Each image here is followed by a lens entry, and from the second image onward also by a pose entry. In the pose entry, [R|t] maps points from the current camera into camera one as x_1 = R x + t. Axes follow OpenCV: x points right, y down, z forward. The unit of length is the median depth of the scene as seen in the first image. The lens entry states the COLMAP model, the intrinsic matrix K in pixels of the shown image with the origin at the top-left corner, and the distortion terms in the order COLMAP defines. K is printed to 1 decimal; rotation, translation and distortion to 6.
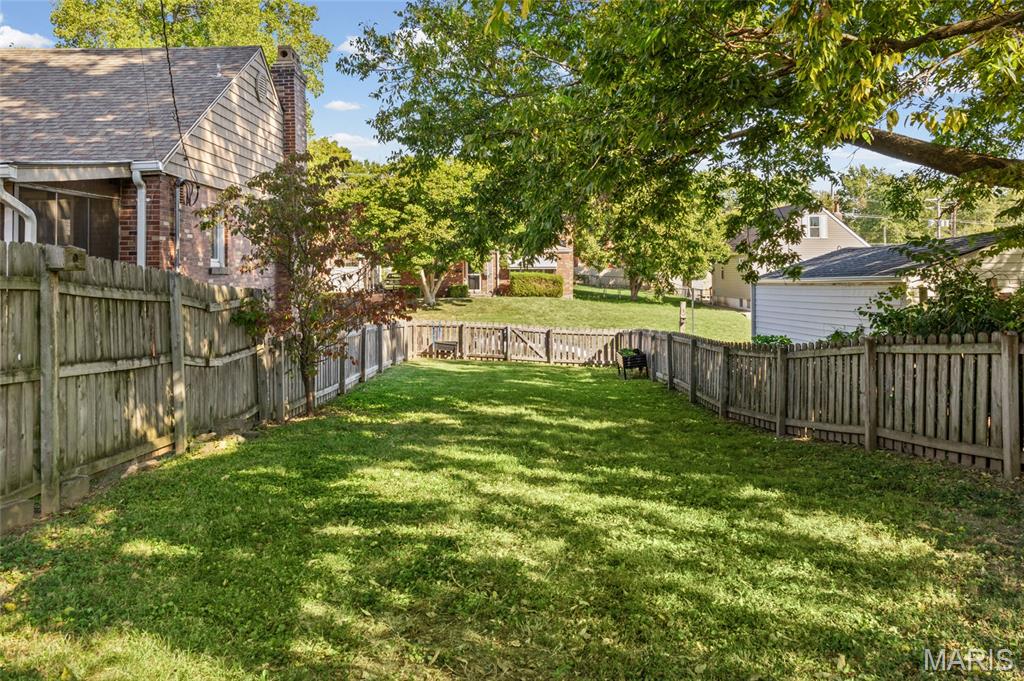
lens RADIAL K [[813.4, 0, 512.4], [0, 813.4, 265.0], [0, 0, 1]] dist [-0.000310, -0.000957]
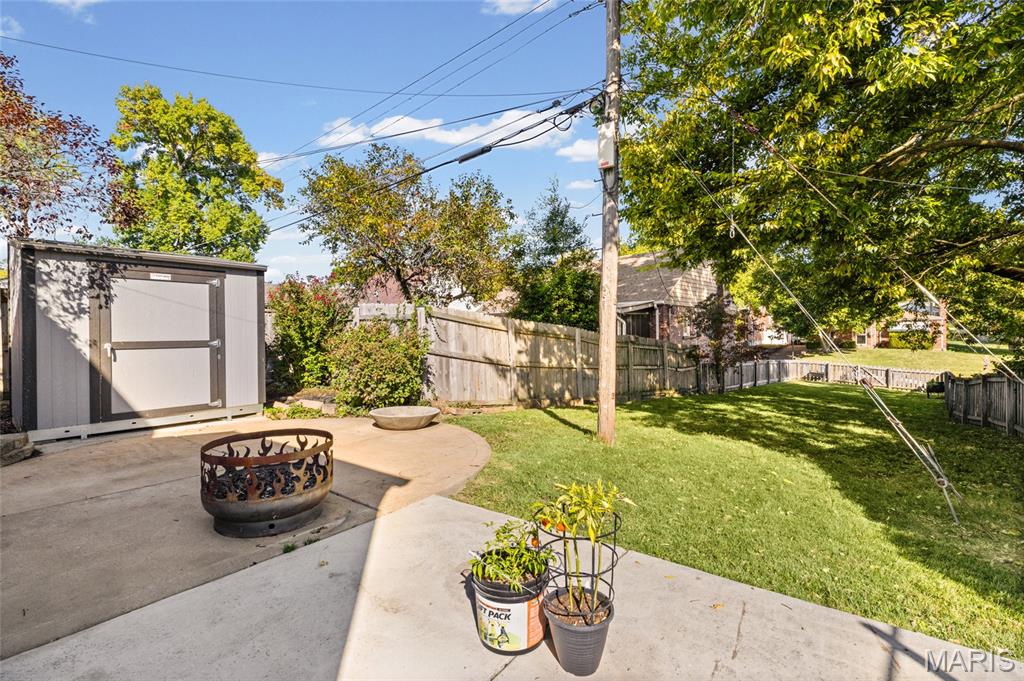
lens RADIAL K [[455.3, 0, 511.5], [0, 455.3, 326.3], [0, 0, 1]] dist [-0.002646, -0.000324]
pose [[0.721889, -0.013355, -0.691880, 0.211212], [0.013144, 0.999898, -0.005586, -0.023993], [0.691884, -0.005062, 0.721991, -0.386626]]
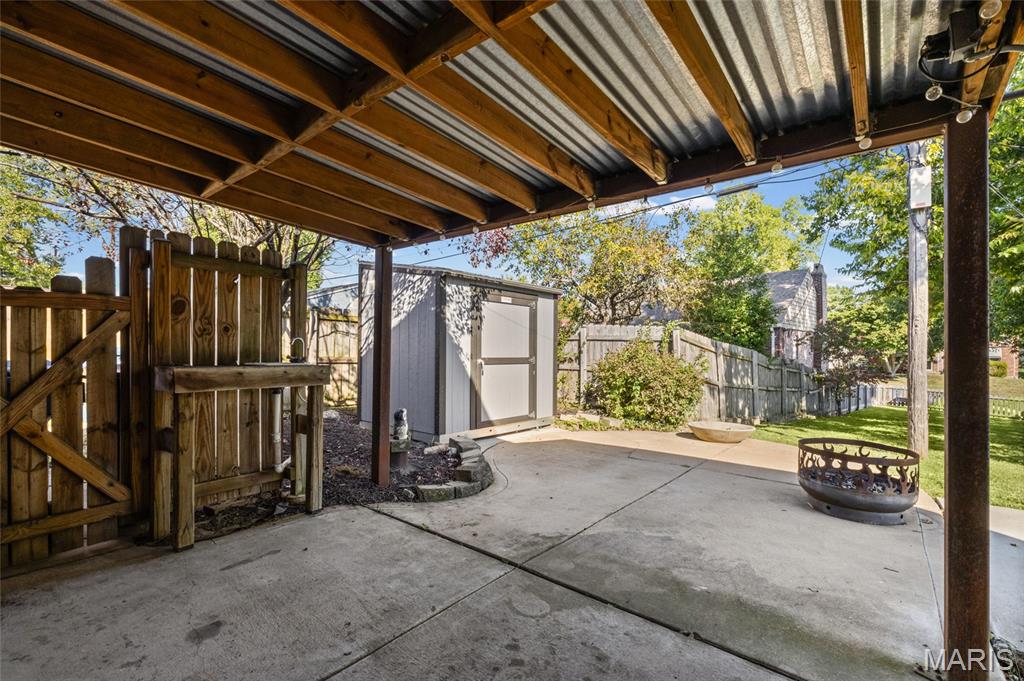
lens RADIAL K [[461.8, 0, 512.0], [0, 461.8, 340.5], [0, 0, 1]] dist [0.000654, -0.000317]
pose [[0.709262, 0.000576, -0.704944, 0.040042], [-0.009819, 0.999911, -0.009063, -0.029925], [0.704876, 0.013350, 0.709205, -0.621744]]
